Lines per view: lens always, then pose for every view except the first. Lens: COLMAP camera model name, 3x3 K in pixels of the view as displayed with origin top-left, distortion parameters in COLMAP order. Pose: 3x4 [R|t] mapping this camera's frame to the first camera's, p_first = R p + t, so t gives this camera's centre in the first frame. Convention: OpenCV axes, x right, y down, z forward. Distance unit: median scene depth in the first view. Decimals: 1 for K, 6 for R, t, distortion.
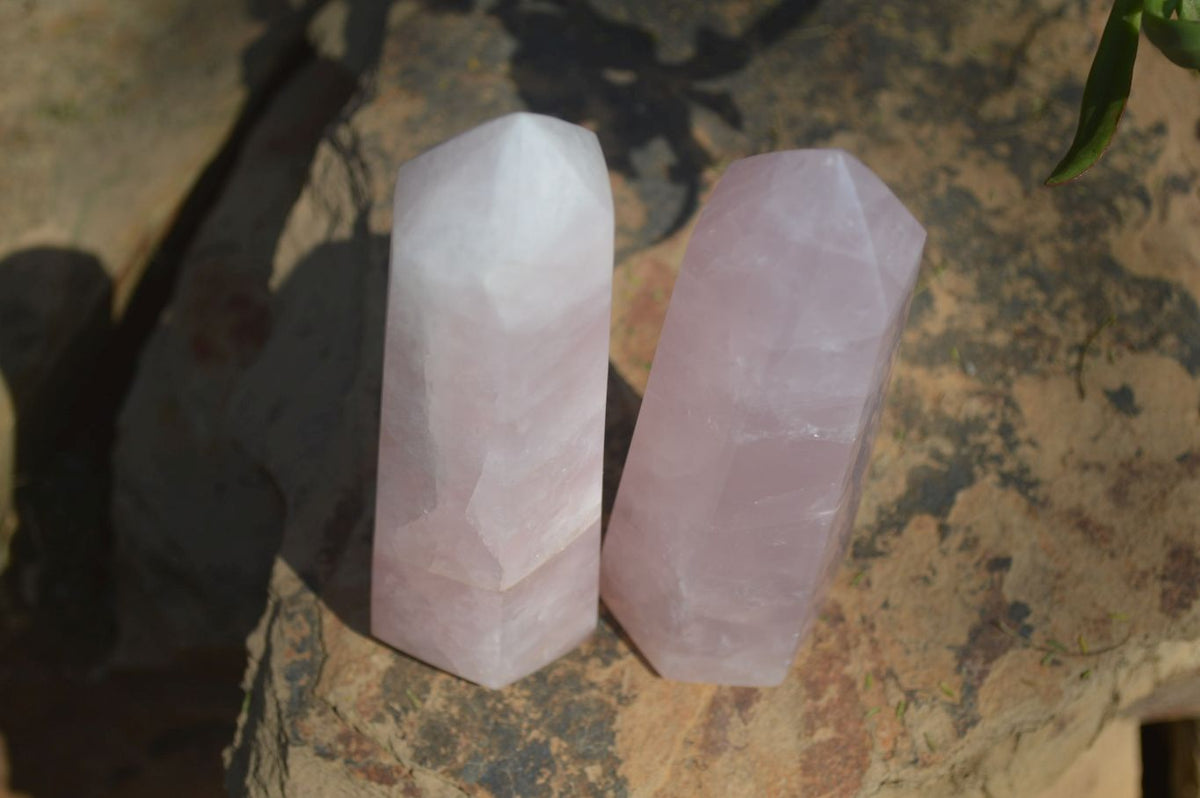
lens RADIAL K [[2313.3, 0, 602.5], [0, 2313.3, 395.6], [0, 0, 1]] dist [-0.008385, 0.000000]
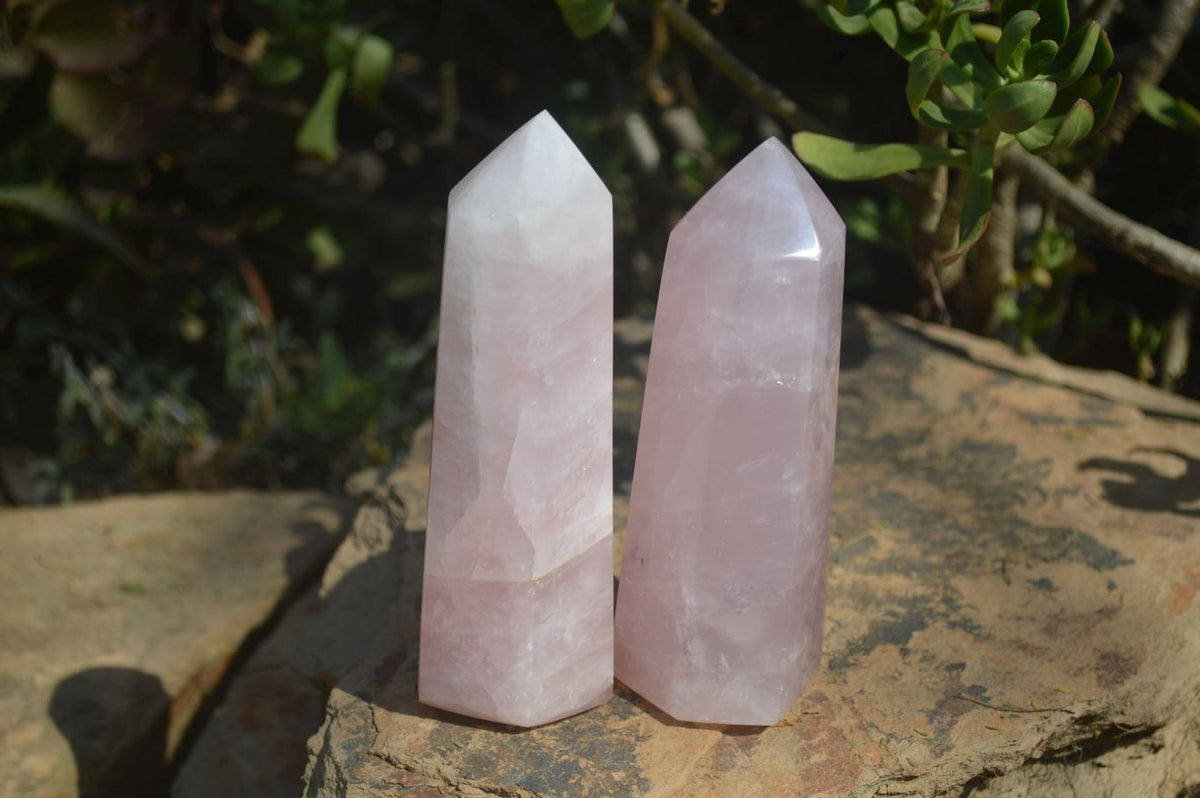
lens RADIAL K [[2313.3, 0, 598.6], [0, 2313.3, 398.6], [0, 0, 1]] dist [-0.008385, 0.000000]
pose [[0.998573, -0.041172, 0.034013, -0.042774], [0.053197, 0.822946, -0.565624, 0.624812], [-0.004703, 0.566626, 0.823962, -0.035820]]
